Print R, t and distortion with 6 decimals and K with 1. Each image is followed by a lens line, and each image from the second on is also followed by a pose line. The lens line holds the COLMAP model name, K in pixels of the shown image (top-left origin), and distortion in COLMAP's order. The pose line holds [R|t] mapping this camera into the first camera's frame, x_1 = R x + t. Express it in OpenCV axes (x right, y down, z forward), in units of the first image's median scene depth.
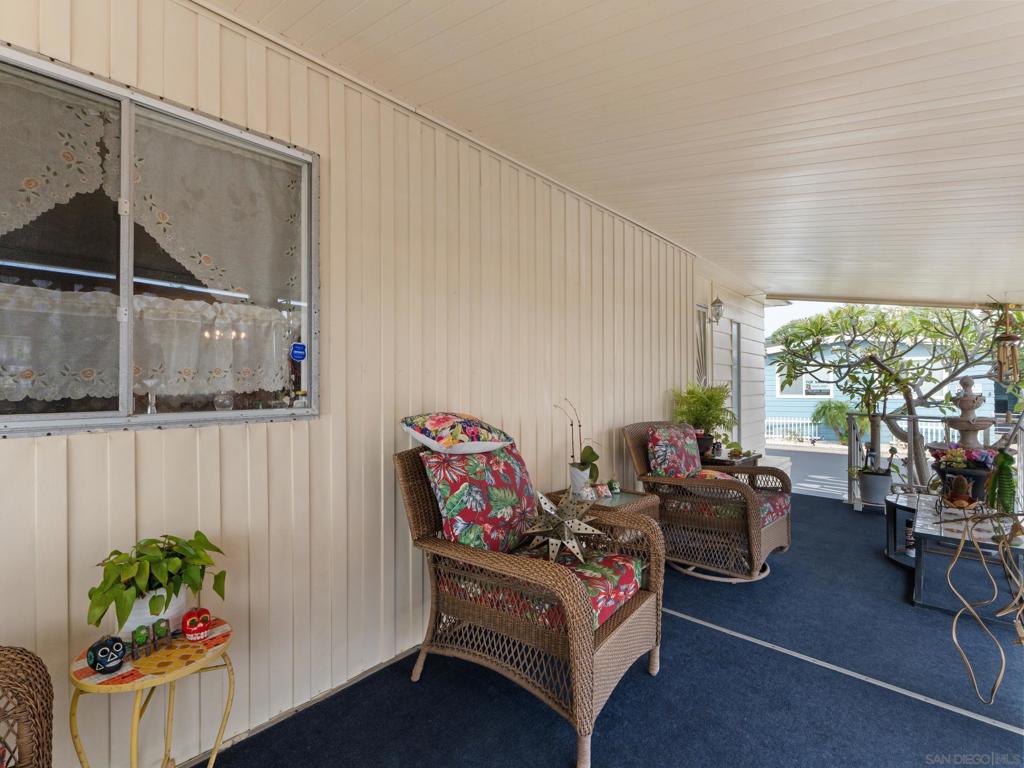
lens RADIAL K [[485.3, 0, 510.4], [0, 485.3, 385.9], [0, 0, 1]] dist [-0.014009, 0.000154]
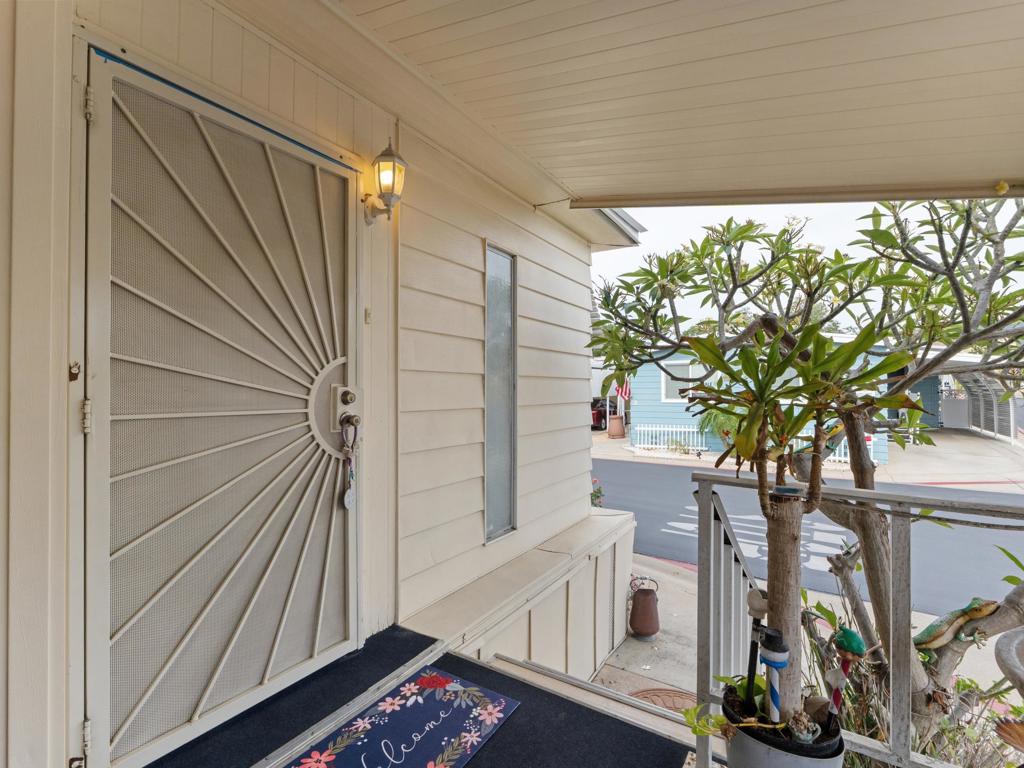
lens RADIAL K [[485.3, 0, 513.0], [0, 485.3, 385.7], [0, 0, 1]] dist [-0.014009, 0.000154]
pose [[0.985353, 0.005891, 0.170426, 0.389364], [-0.005033, 0.999972, -0.005463, 0.002153], [-0.170454, 0.004525, 0.985355, 0.525074]]
